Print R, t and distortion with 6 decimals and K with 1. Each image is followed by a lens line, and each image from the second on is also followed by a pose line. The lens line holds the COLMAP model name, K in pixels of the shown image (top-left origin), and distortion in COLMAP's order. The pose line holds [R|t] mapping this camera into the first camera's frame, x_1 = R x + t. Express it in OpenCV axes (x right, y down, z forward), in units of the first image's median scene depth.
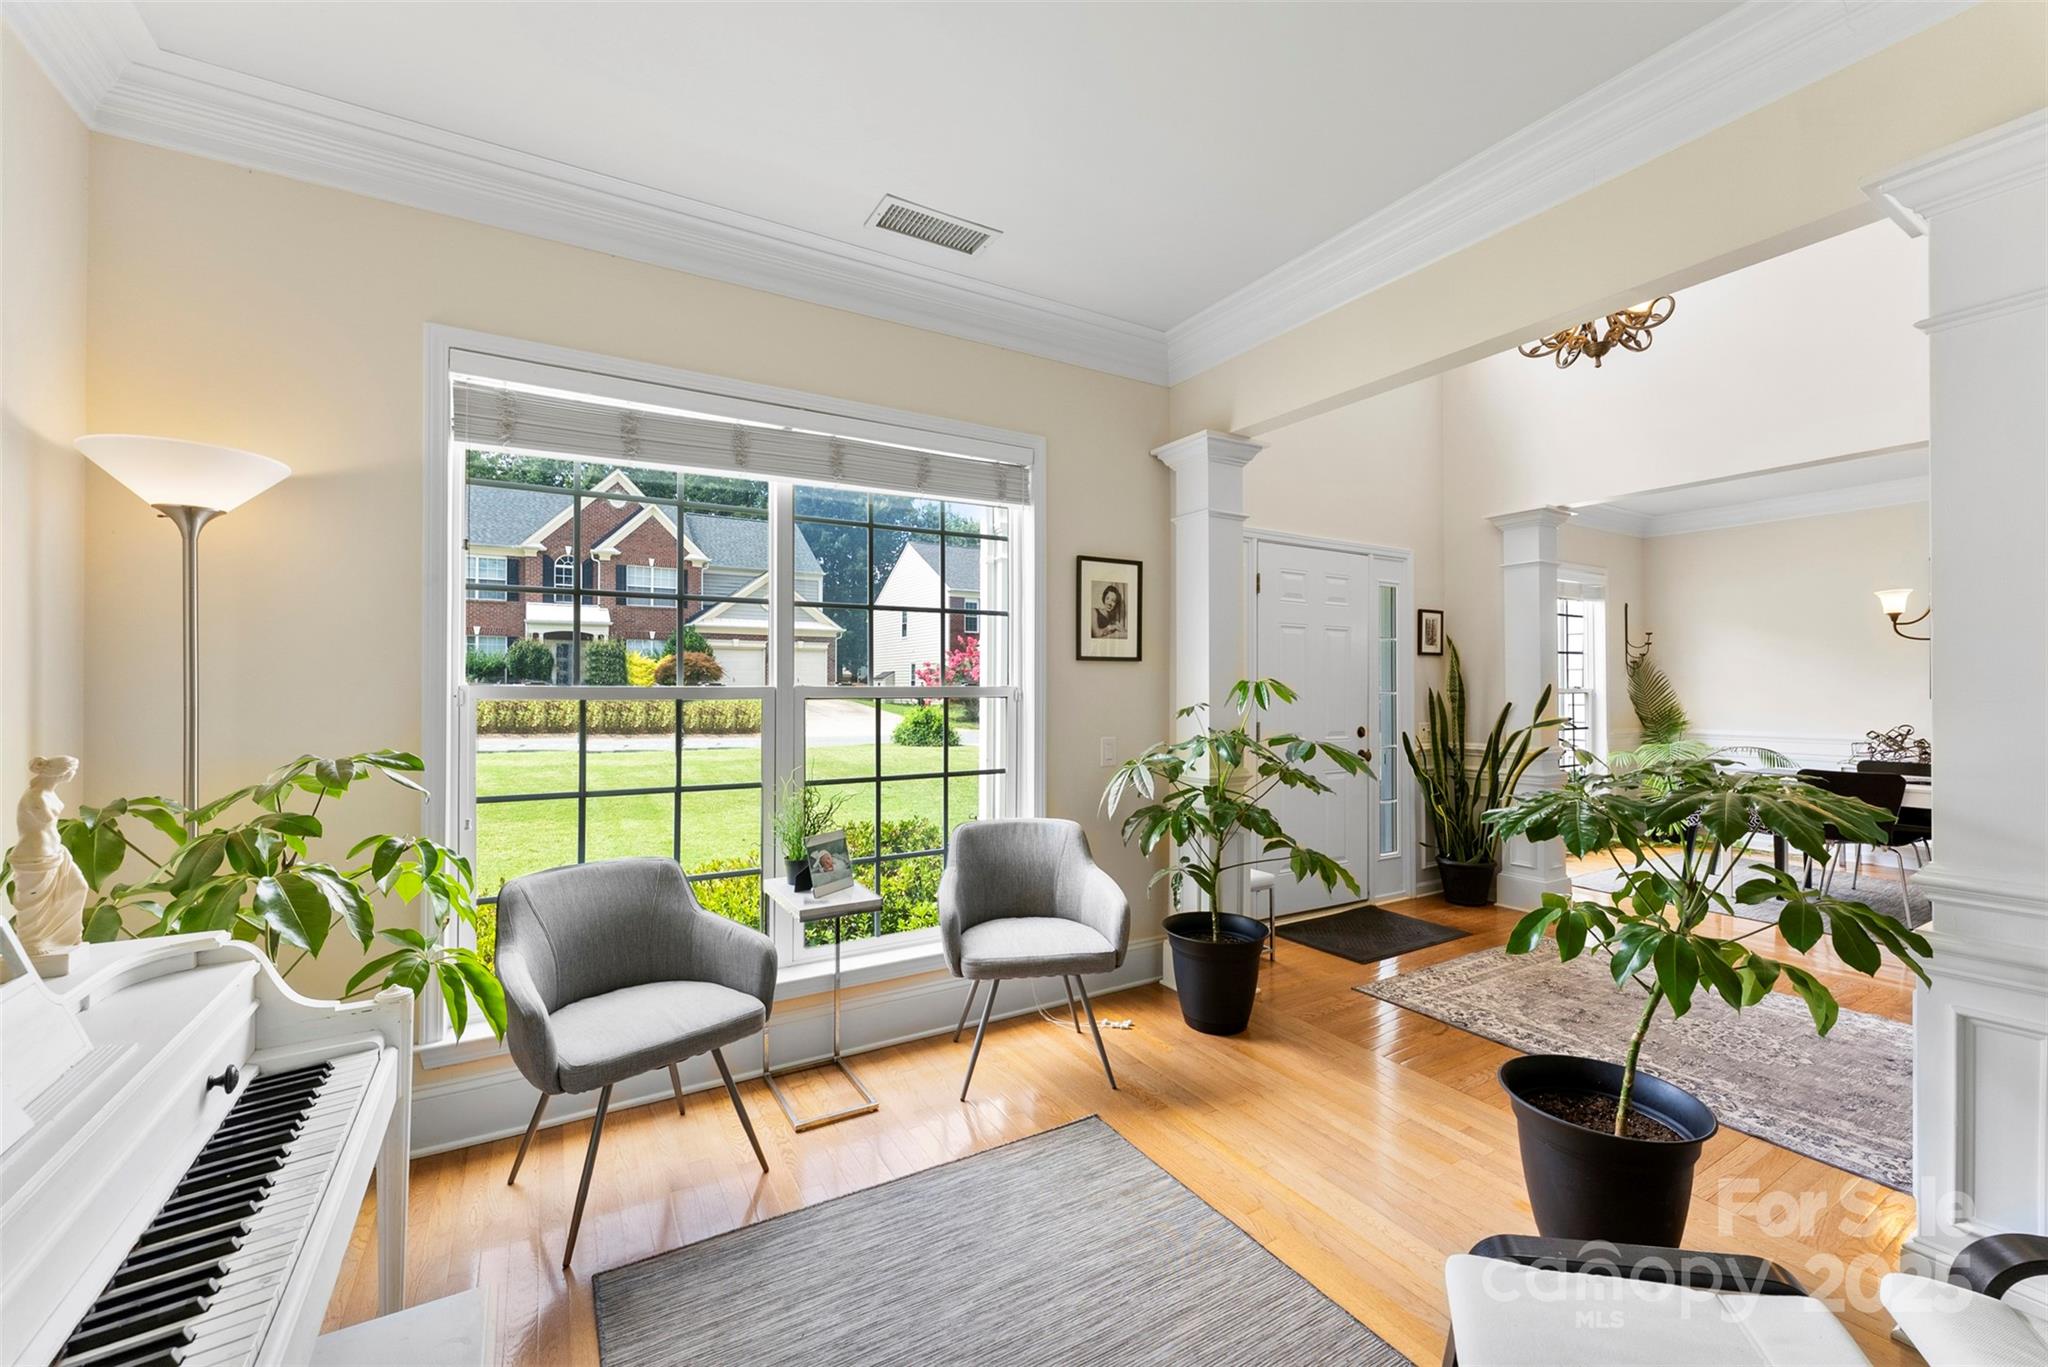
lens RADIAL K [[832.1, 0, 1024.7], [0, 832.1, 674.6], [0, 0, 1]] dist [0.001261, 0.000189]
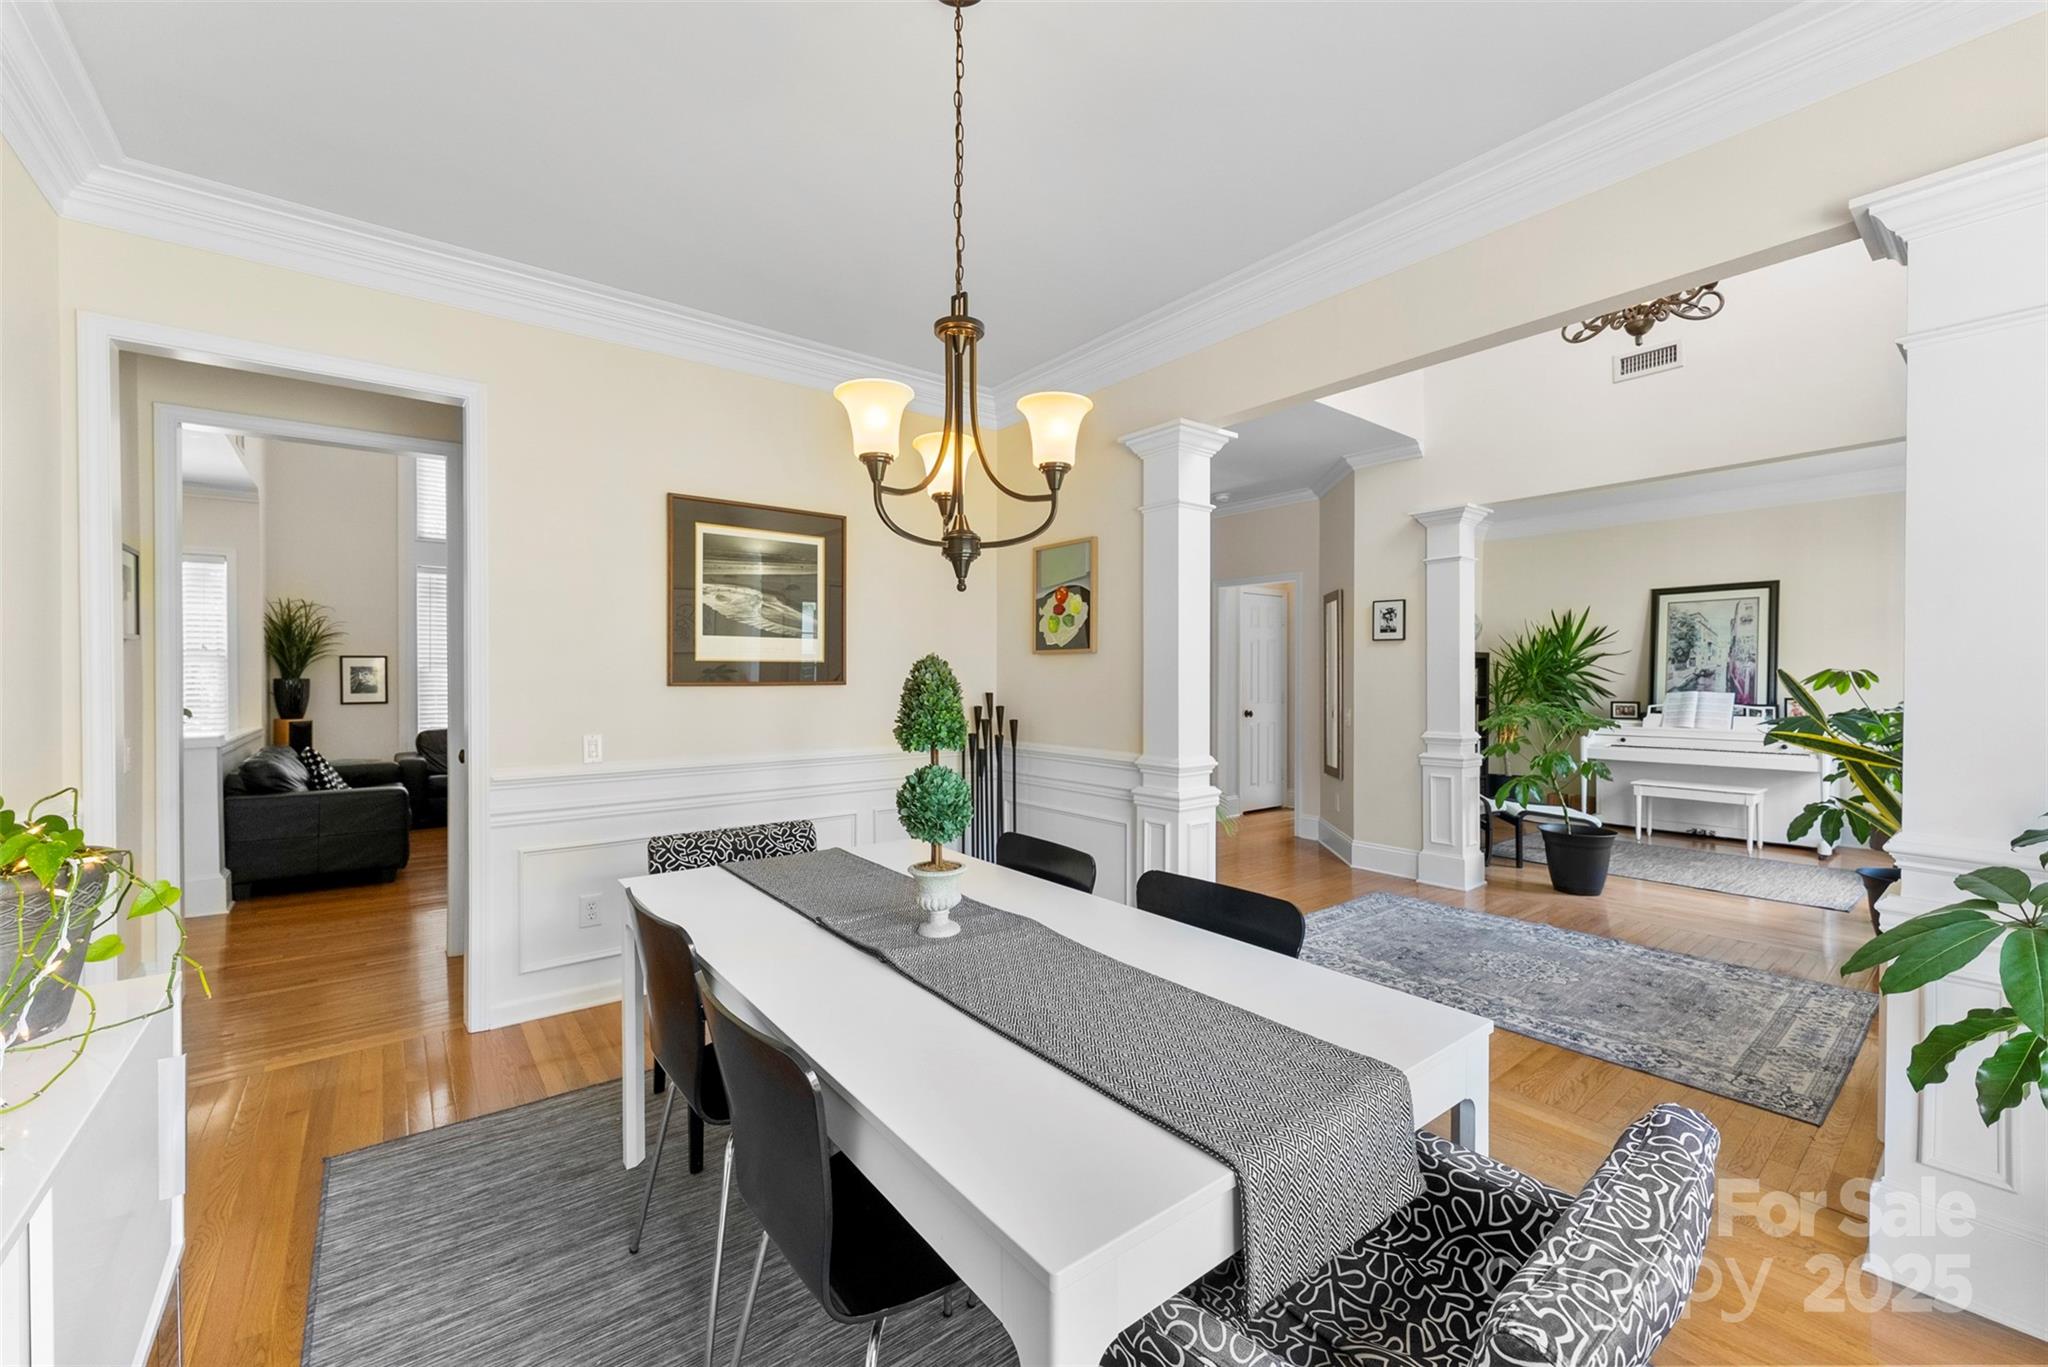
lens RADIAL K [[832.1, 0, 1020.5], [0, 832.1, 681.3], [0, 0, 1]] dist [0.001261, 0.000189]
pose [[-0.992062, 0.002379, -0.125730, 1.092825], [0.004335, 0.999874, -0.015281, 0.024289], [0.125678, -0.015704, -0.991947, 1.342033]]
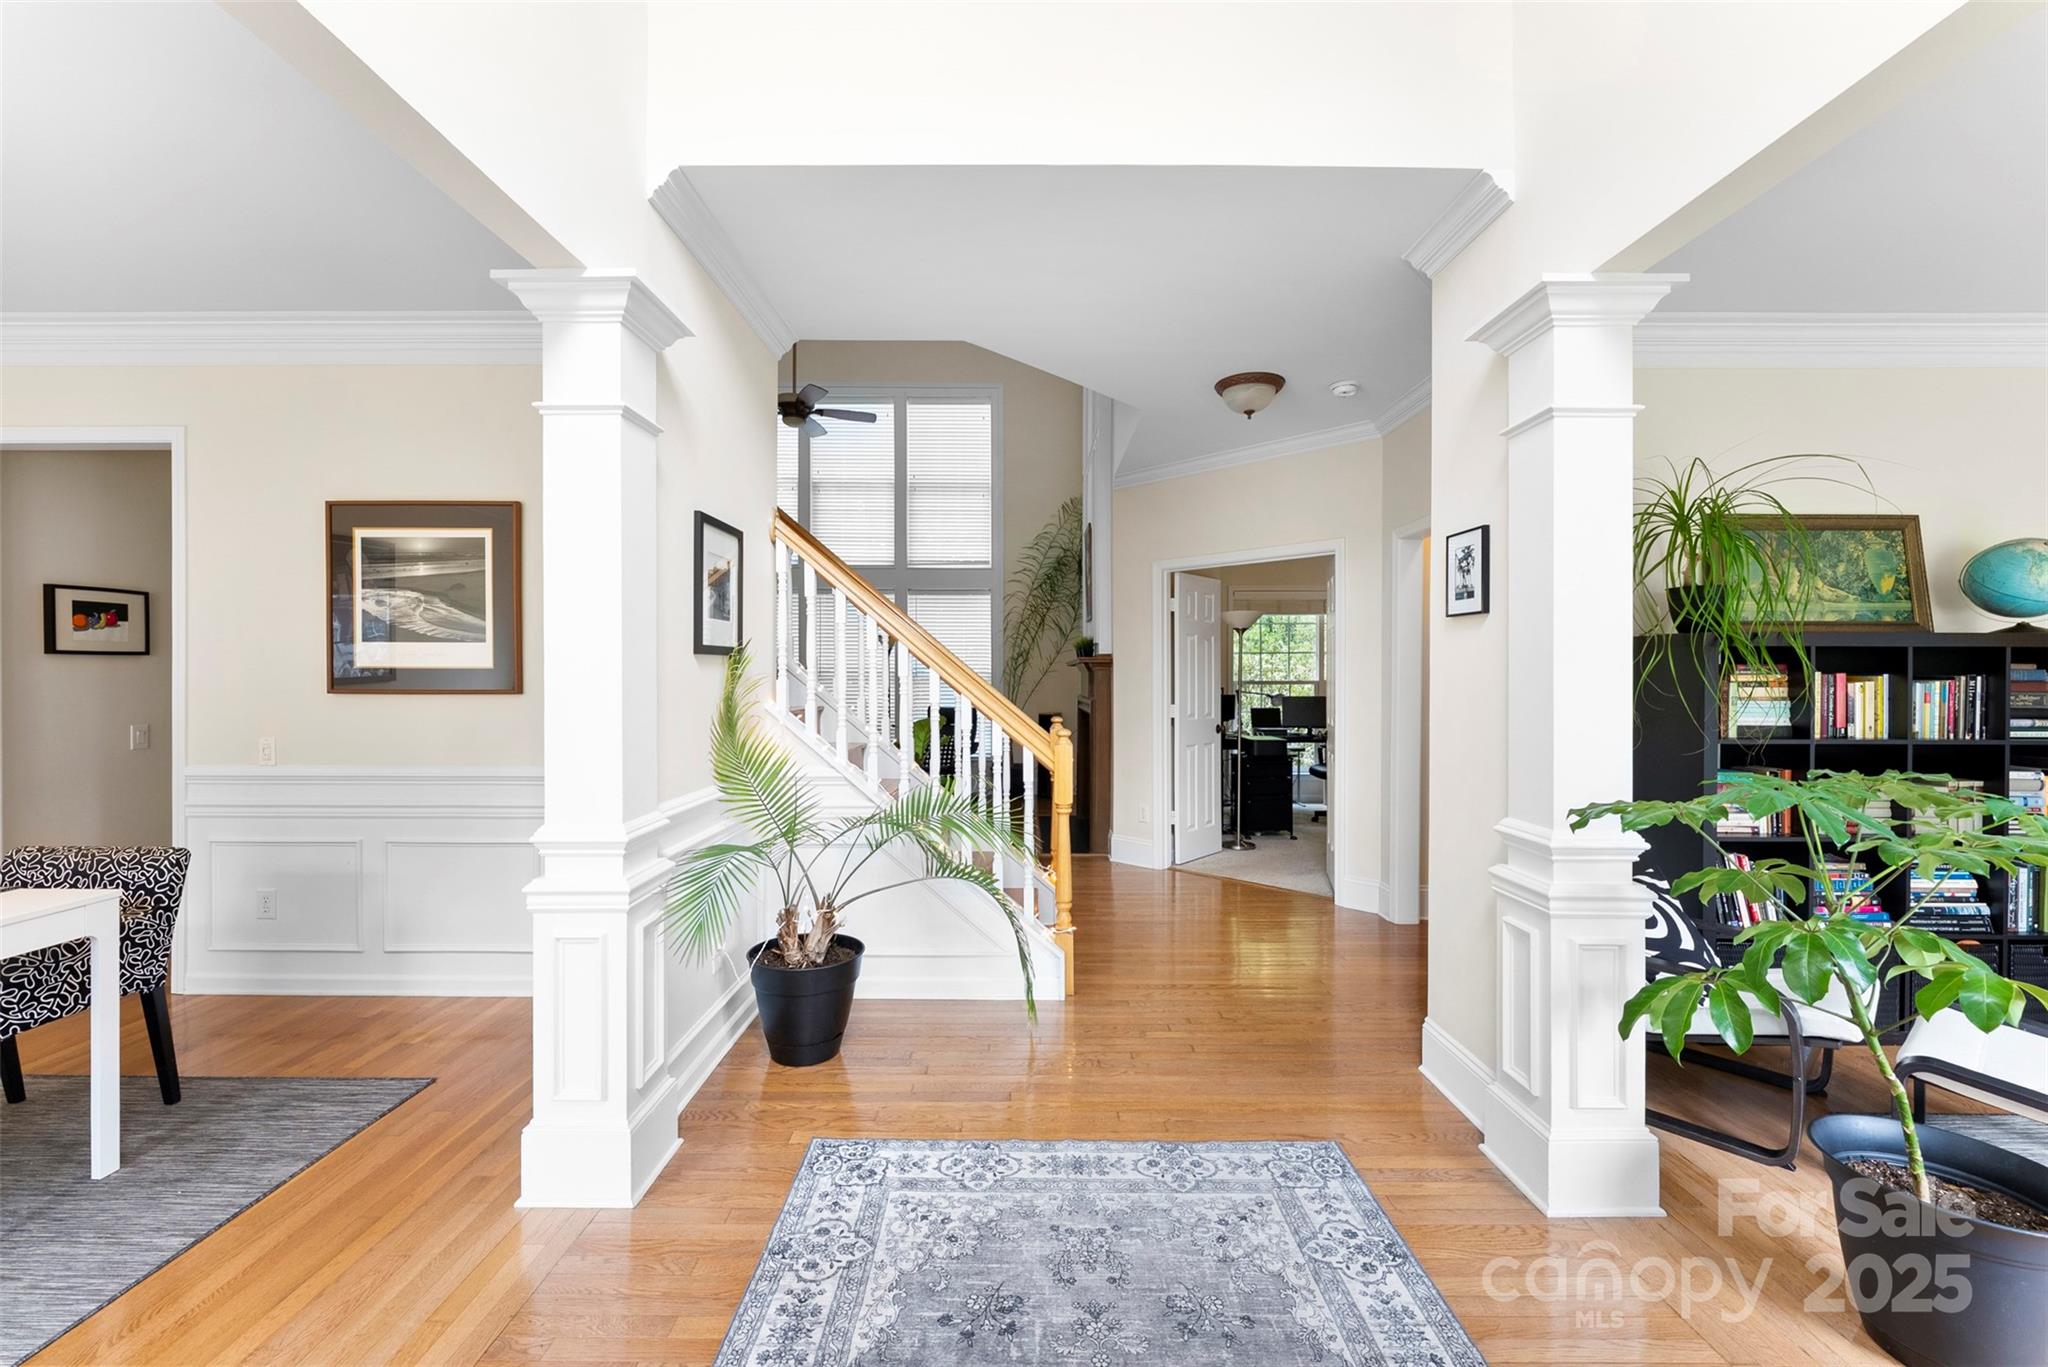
lens RADIAL K [[832.1, 0, 1024.1], [0, 832.1, 679.4], [0, 0, 1]] dist [0.001261, 0.000189]
pose [[-0.848503, -0.003947, 0.529176, 0.396799], [-0.013753, 0.999799, -0.014595, 0.005832], [-0.529012, -0.019661, -0.848387, 0.875577]]
